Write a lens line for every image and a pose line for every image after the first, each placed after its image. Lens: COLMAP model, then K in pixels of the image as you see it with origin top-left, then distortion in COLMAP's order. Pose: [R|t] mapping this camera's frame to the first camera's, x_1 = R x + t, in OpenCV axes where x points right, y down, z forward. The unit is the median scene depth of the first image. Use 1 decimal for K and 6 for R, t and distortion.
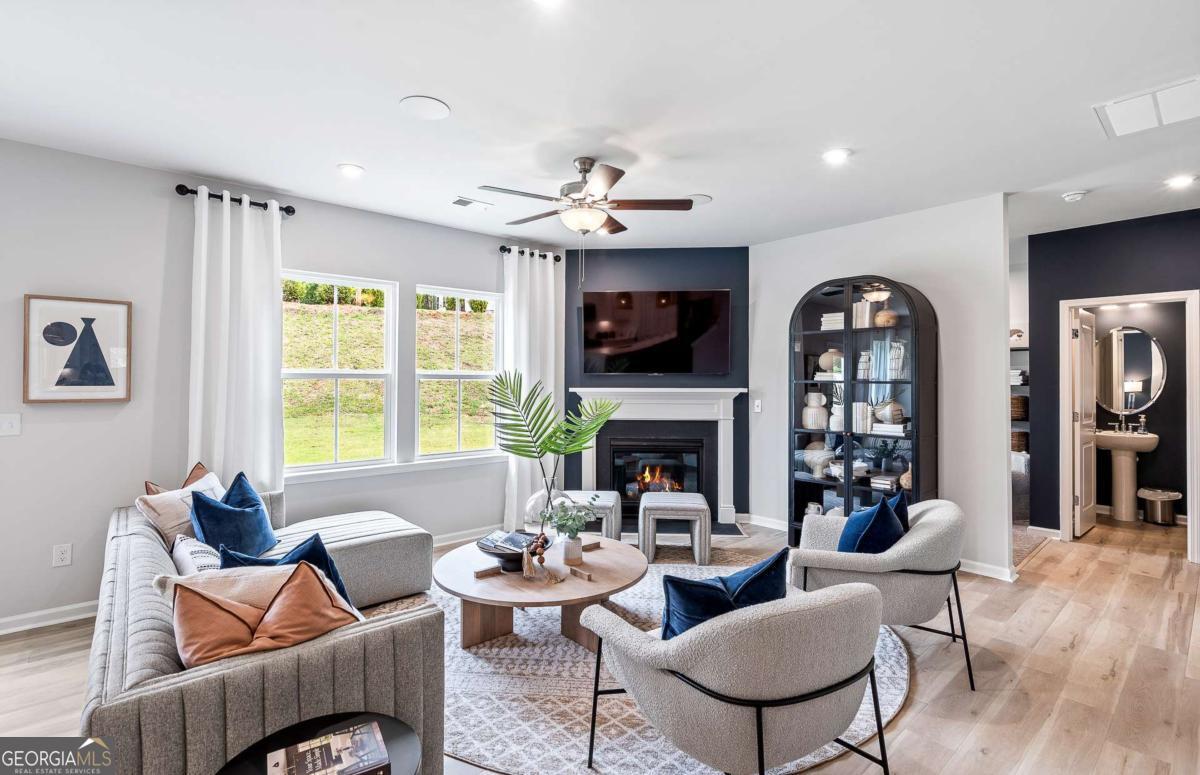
lens RADIAL K [[556.4, 0, 607.2], [0, 556.4, 368.2], [0, 0, 1]] dist [-0.004528, 0.000735]
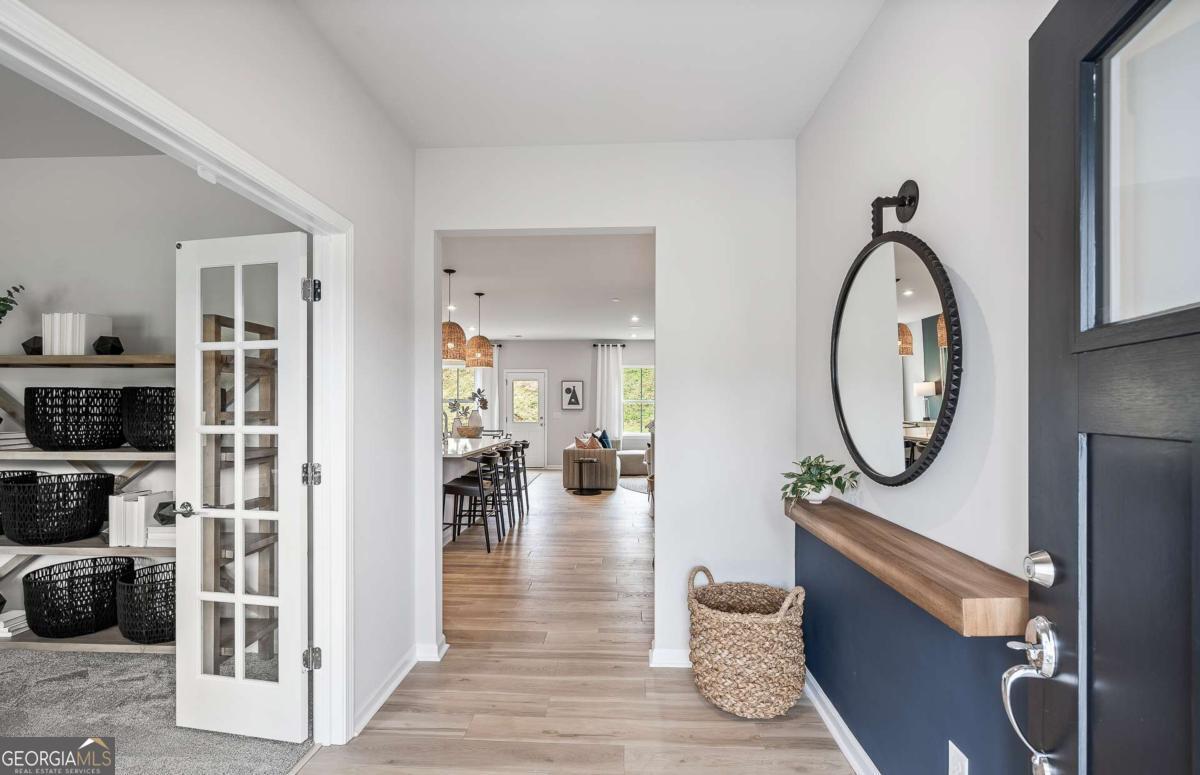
lens RADIAL K [[556.4, 0, 599.0], [0, 556.4, 396.4], [0, 0, 1]] dist [-0.004528, 0.000735]
pose [[0.712984, -0.012507, -0.701069, 1.744496], [0.014691, 0.999888, -0.002897, -0.011497], [0.701027, -0.008234, 0.713088, -1.490544]]
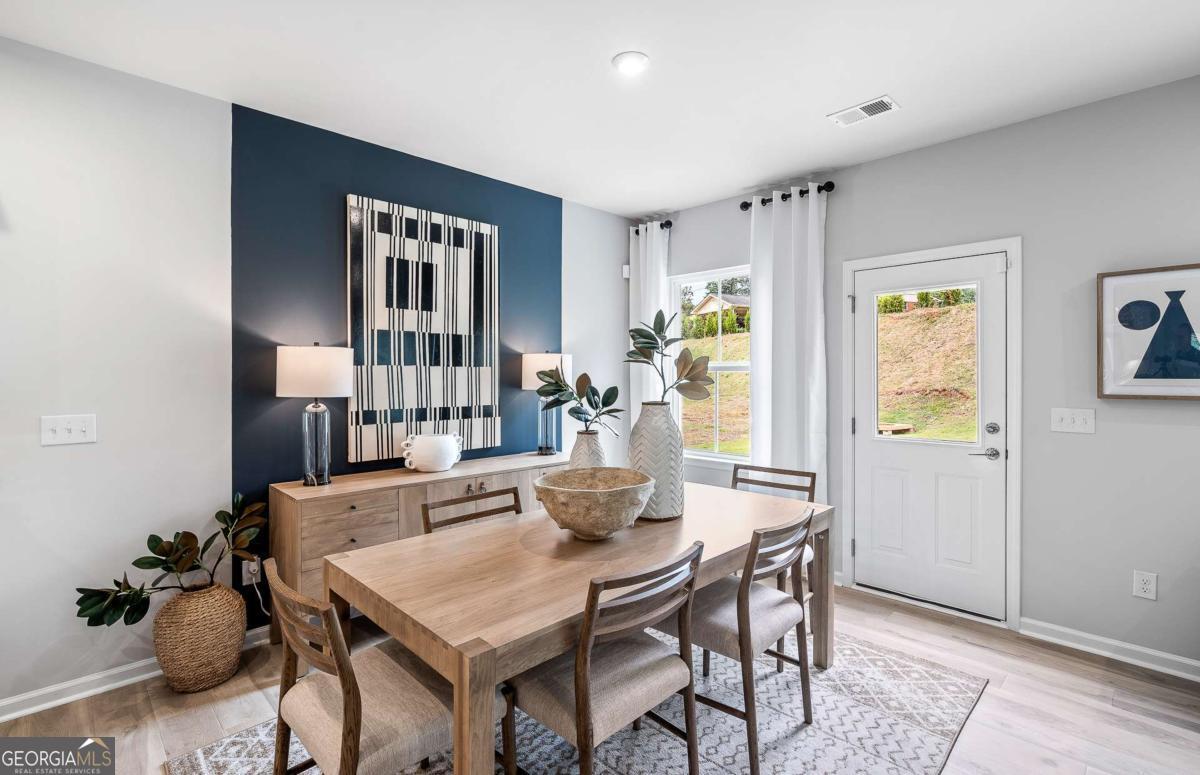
lens RADIAL K [[556.4, 0, 598.1], [0, 556.4, 378.0], [0, 0, 1]] dist [-0.004528, 0.000735]
pose [[0.047407, 0.001992, -0.998874, -0.206883], [0.021767, 0.999758, 0.003027, 0.010624], [0.998638, -0.021886, 0.047353, 0.162348]]
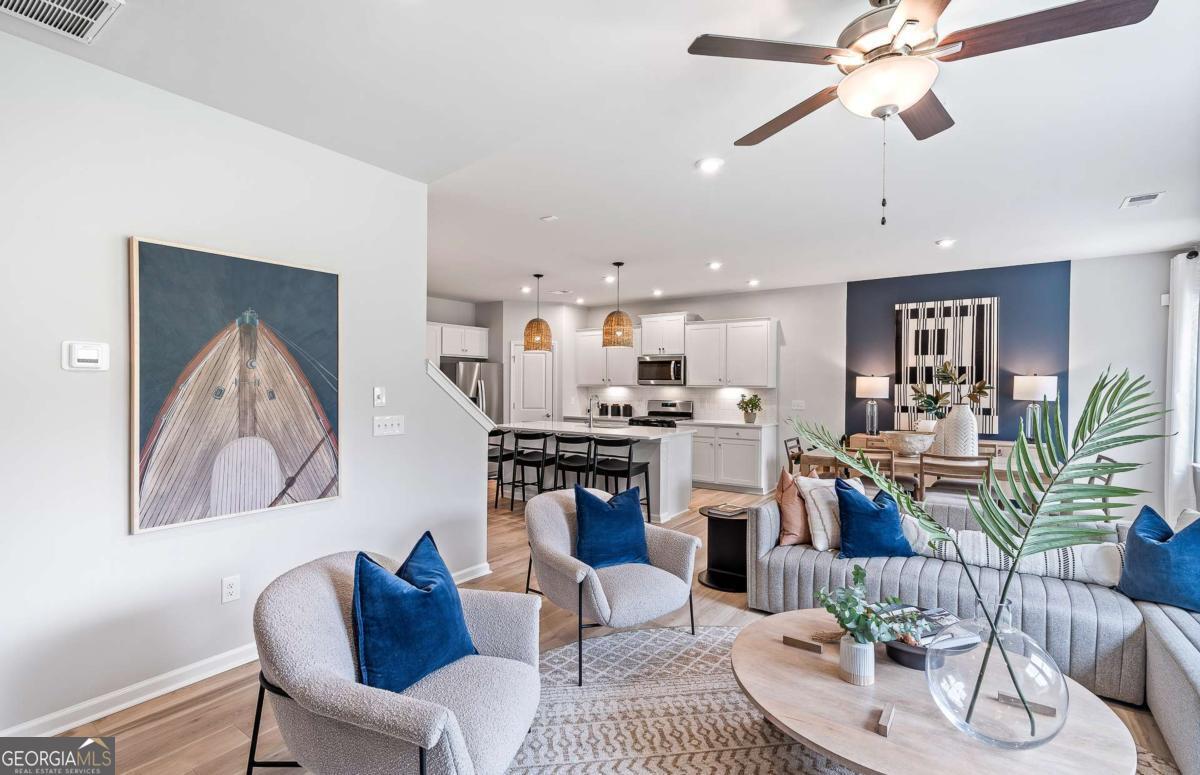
lens RADIAL K [[556.4, 0, 593.7], [0, 556.4, 388.0], [0, 0, 1]] dist [-0.004528, 0.000735]
pose [[-0.974908, -0.008084, -0.222462, 0.381351], [-0.004796, 0.999871, -0.015315, 0.033945], [0.222557, -0.013864, -0.974821, 1.587880]]
